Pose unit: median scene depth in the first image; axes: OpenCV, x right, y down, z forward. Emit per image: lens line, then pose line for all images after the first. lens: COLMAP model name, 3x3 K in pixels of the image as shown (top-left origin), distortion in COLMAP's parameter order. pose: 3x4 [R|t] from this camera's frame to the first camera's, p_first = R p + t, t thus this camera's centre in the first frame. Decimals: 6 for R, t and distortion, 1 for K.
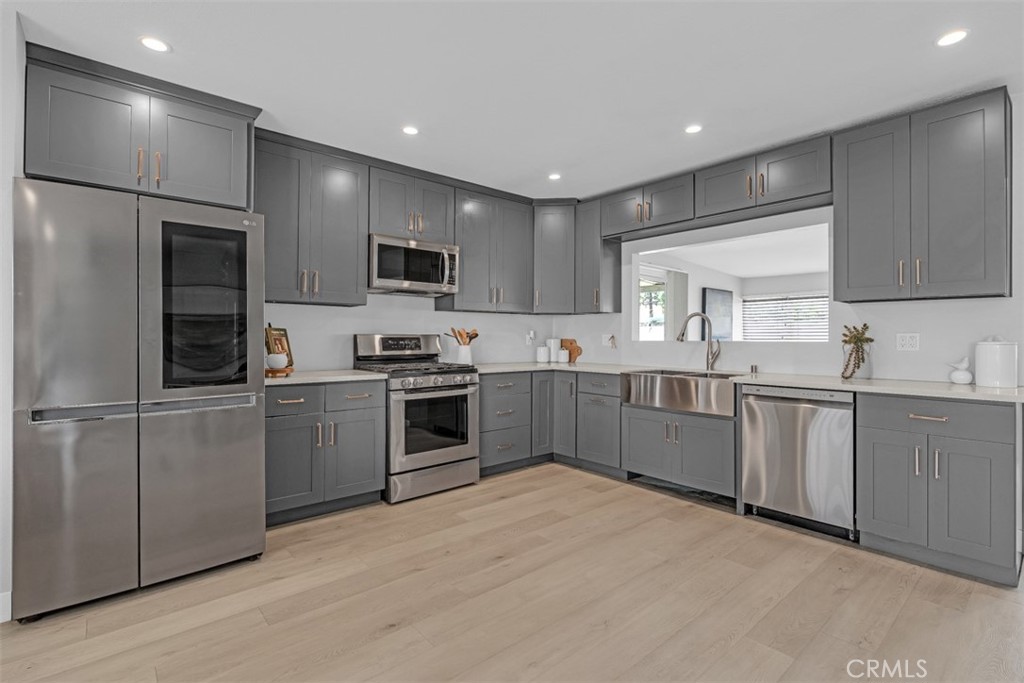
lens RADIAL K [[473.3, 0, 510.8], [0, 473.3, 338.3], [0, 0, 1]] dist [-0.009006, 0.001958]
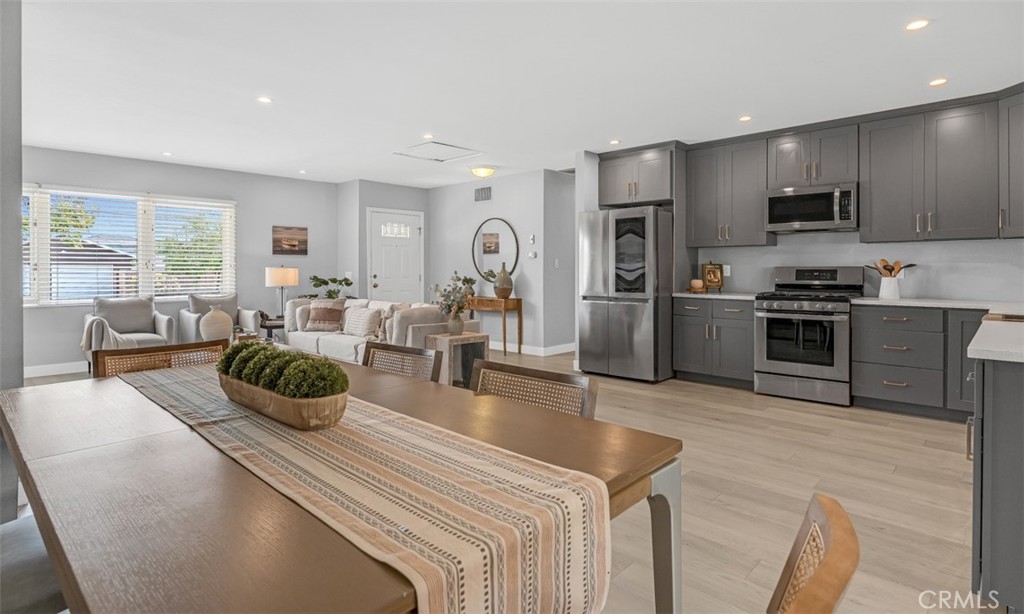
lens RADIAL K [[536.5, 0, 499.9], [0, 536.5, 269.9], [0, 0, 1]] dist [-0.001386, 0.000021]
pose [[0.093497, -0.001474, -0.995618, 1.057326], [-0.003643, 0.999992, -0.001823, 0.003948], [0.995613, 0.003798, 0.093491, 0.117961]]
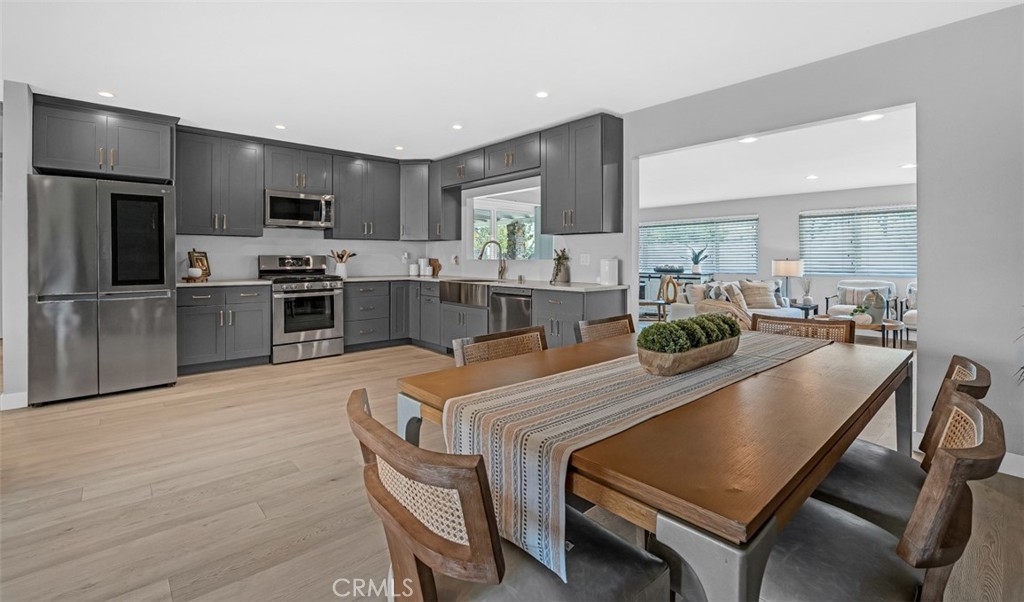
lens RADIAL K [[453.3, 0, 514.7], [0, 453.3, 260.7], [0, 0, 1]] dist [-0.001758, -0.000949]
pose [[0.999696, -0.002286, 0.024546, 0.443696], [0.002202, 0.999992, 0.003429, 0.004521], [-0.024554, -0.003374, 0.999693, -0.449607]]
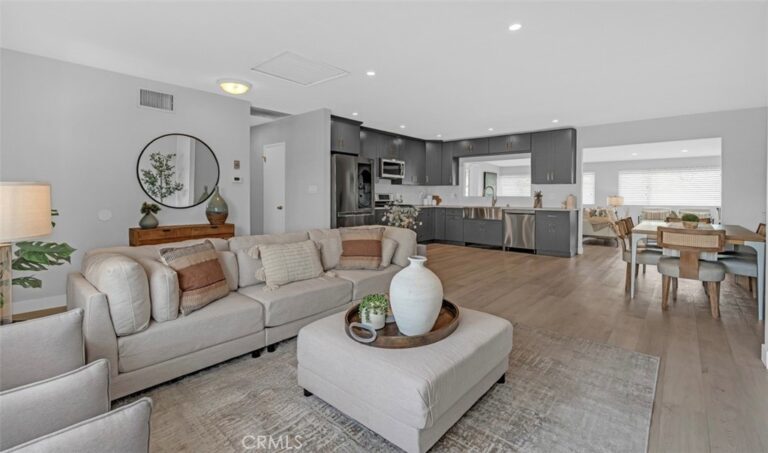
lens RADIAL K [[340.0, 0, 386.2], [0, 340.0, 194.2], [0, 0, 1]] dist [-0.001758, -0.000949]
pose [[0.989176, 0.001425, 0.146726, -0.534888], [-0.000937, 0.999994, -0.003395, 0.002091], [-0.146730, 0.003221, 0.989171, -0.964715]]
